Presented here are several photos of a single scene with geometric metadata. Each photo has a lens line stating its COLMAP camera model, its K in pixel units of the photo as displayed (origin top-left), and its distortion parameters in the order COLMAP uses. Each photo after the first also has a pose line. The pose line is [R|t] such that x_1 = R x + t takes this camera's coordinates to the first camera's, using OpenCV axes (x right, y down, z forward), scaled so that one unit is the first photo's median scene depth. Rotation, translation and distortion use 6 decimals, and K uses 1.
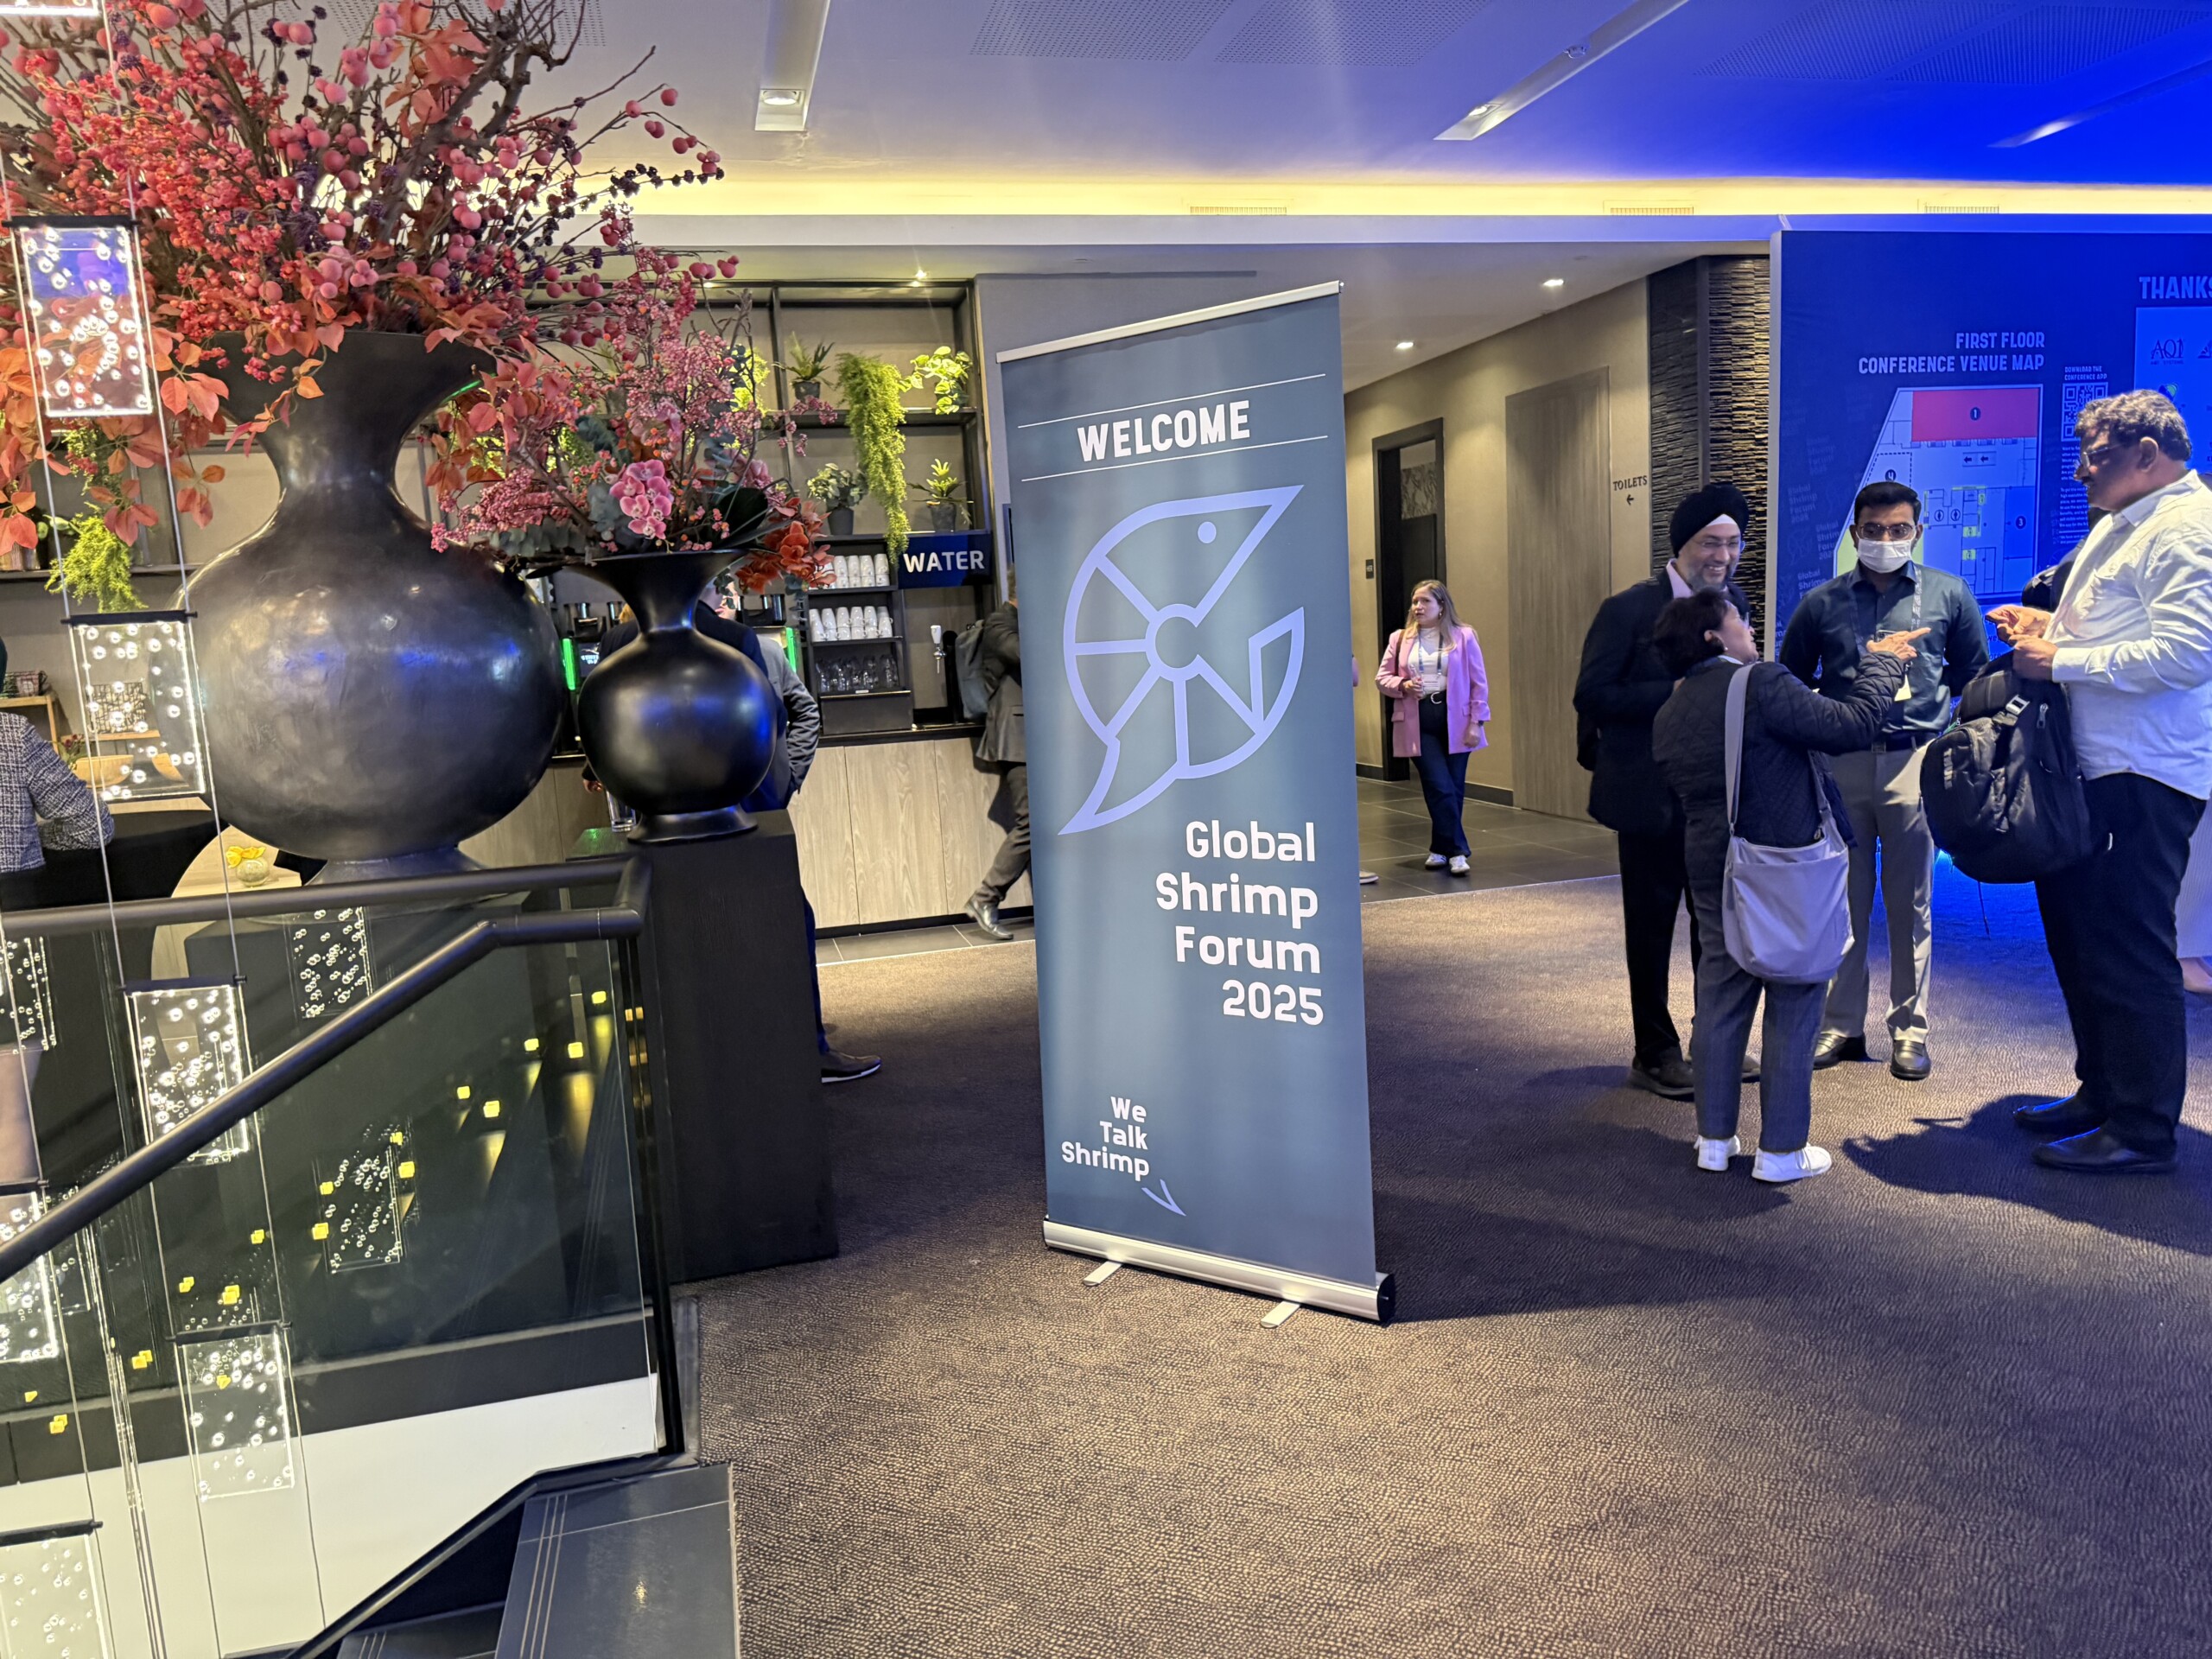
lens RADIAL K [[1522.7, 0, 1085.7], [0, 1522.7, 833.5], [0, 0, 1]] dist [0.025466, 0.001367]
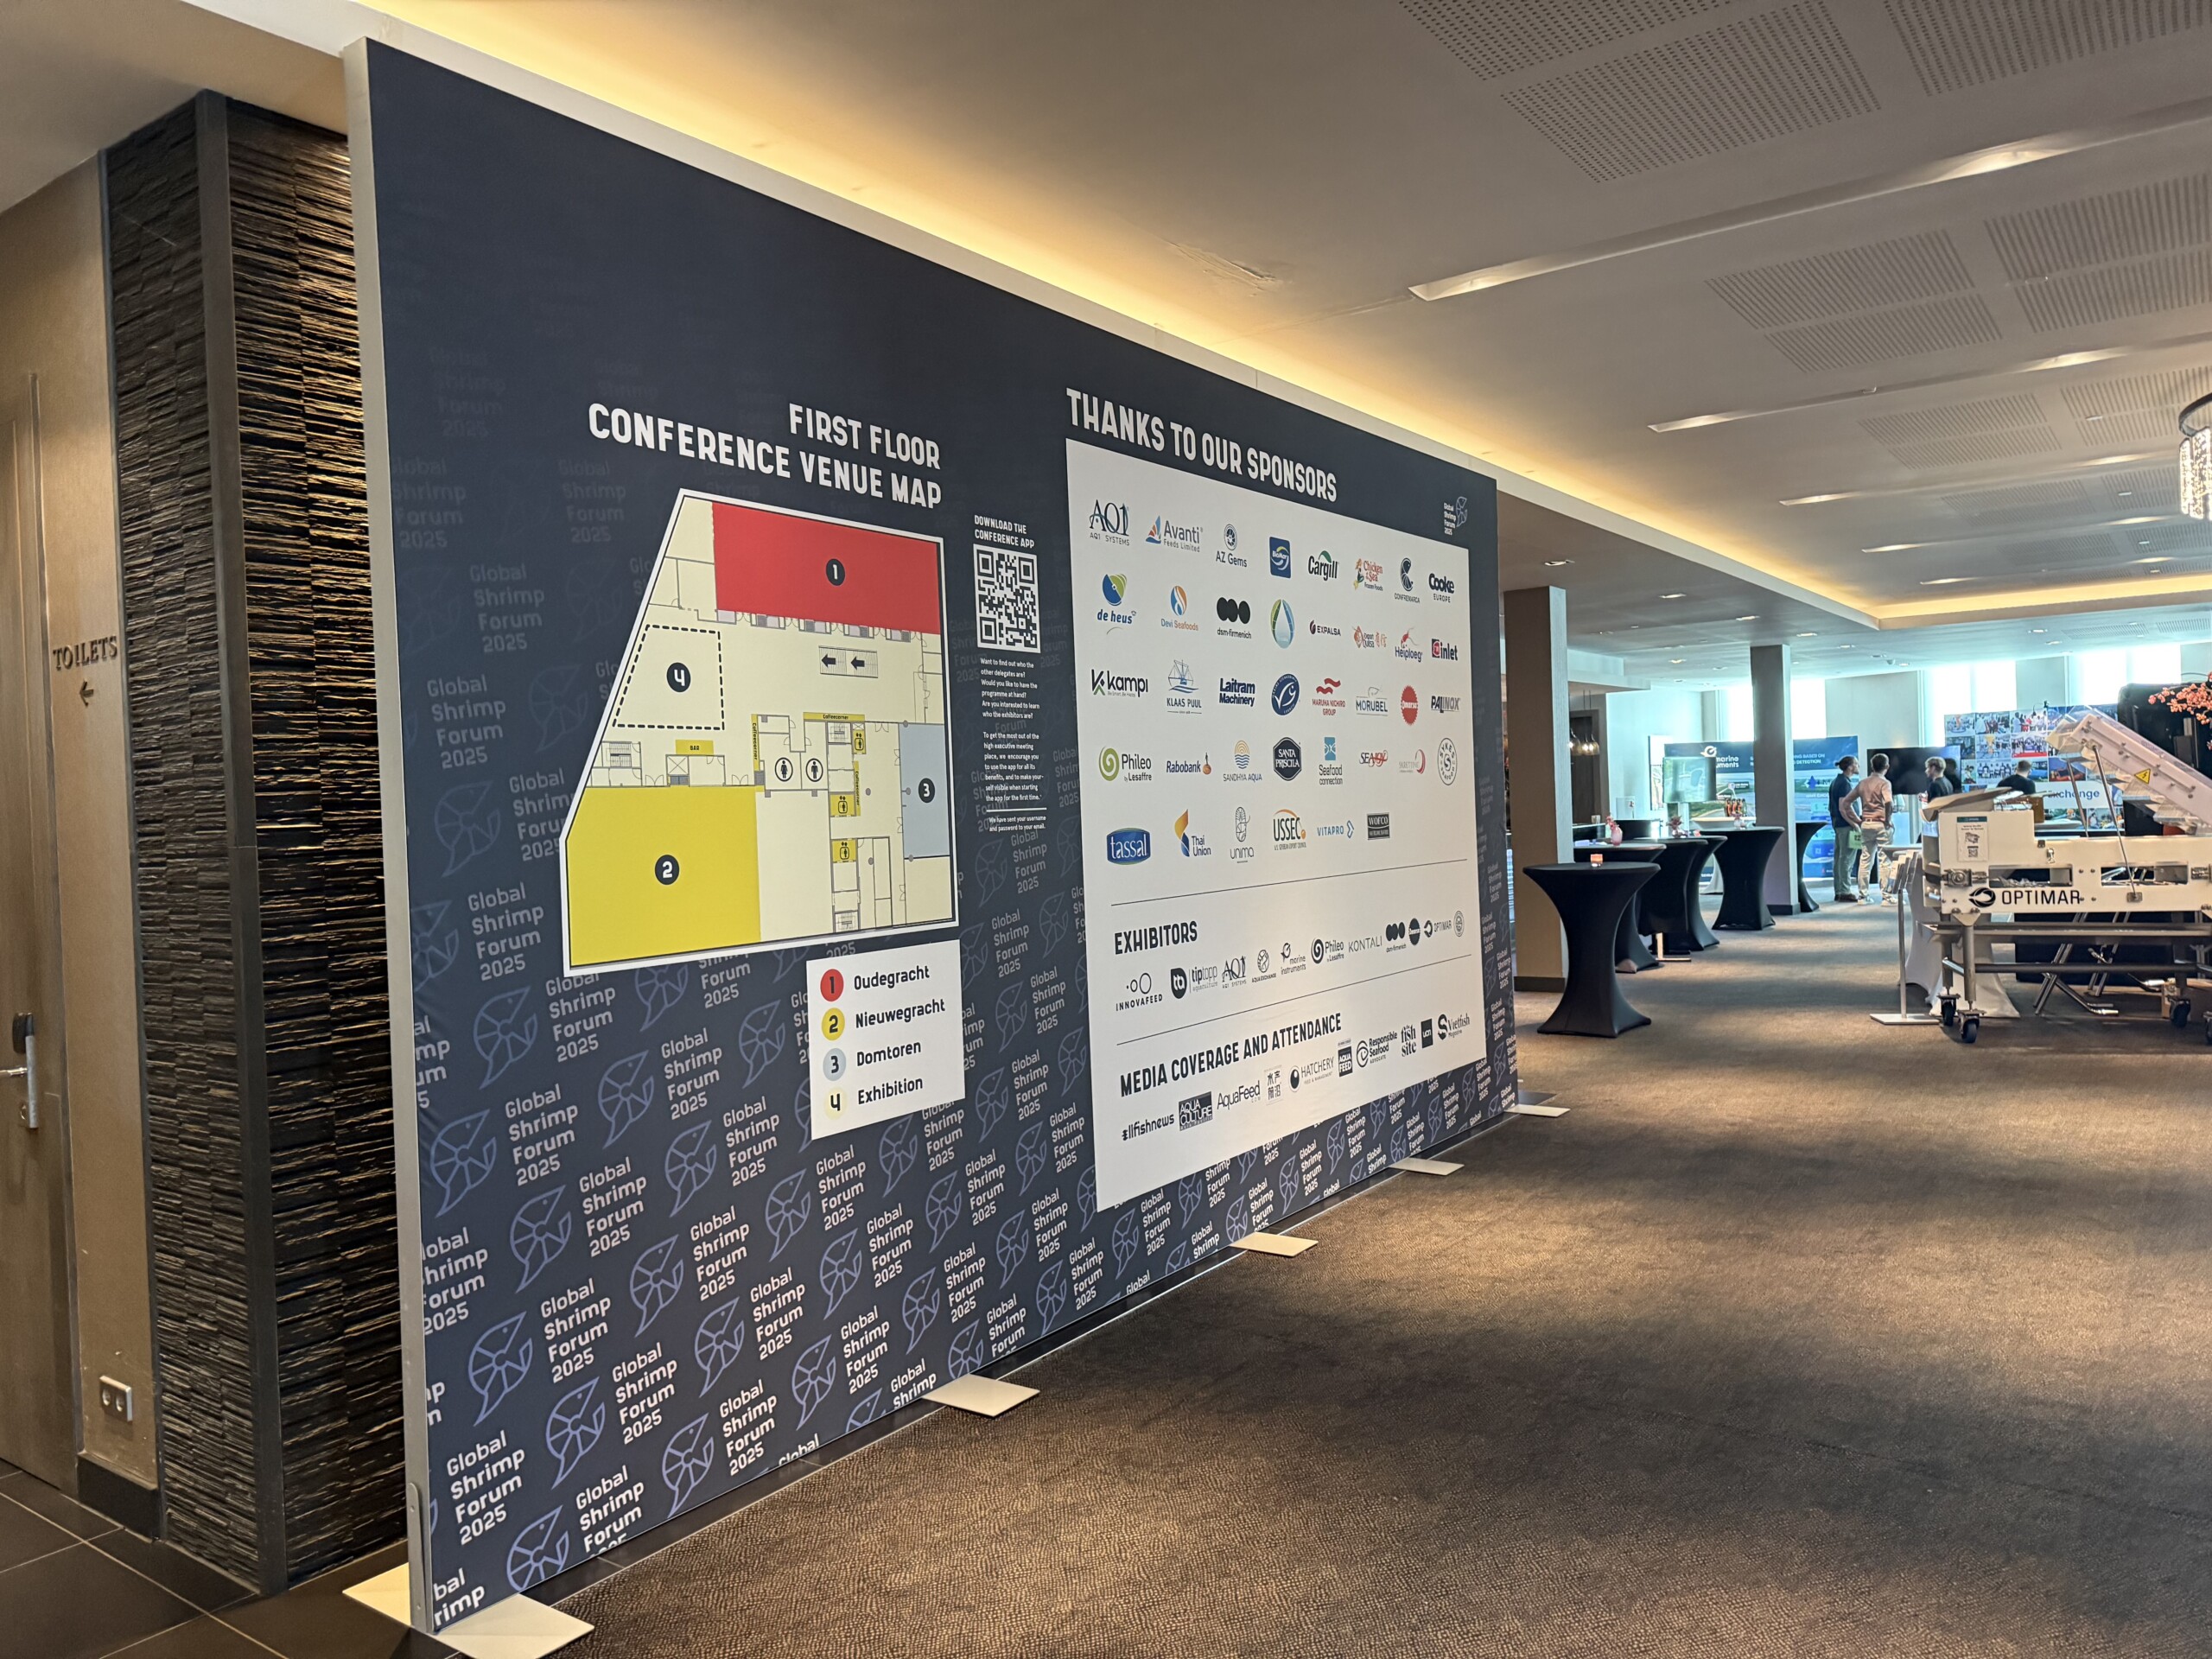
lens RADIAL K [[1522.7, 0, 1105.2], [0, 1522.7, 832.4], [0, 0, 1]] dist [0.025466, 0.001367]
pose [[0.777001, 0.022377, 0.629101, 0.339774], [0.082363, 0.987163, -0.136839, -0.116450], [-0.624087, 0.158139, 0.765184, 0.584937]]
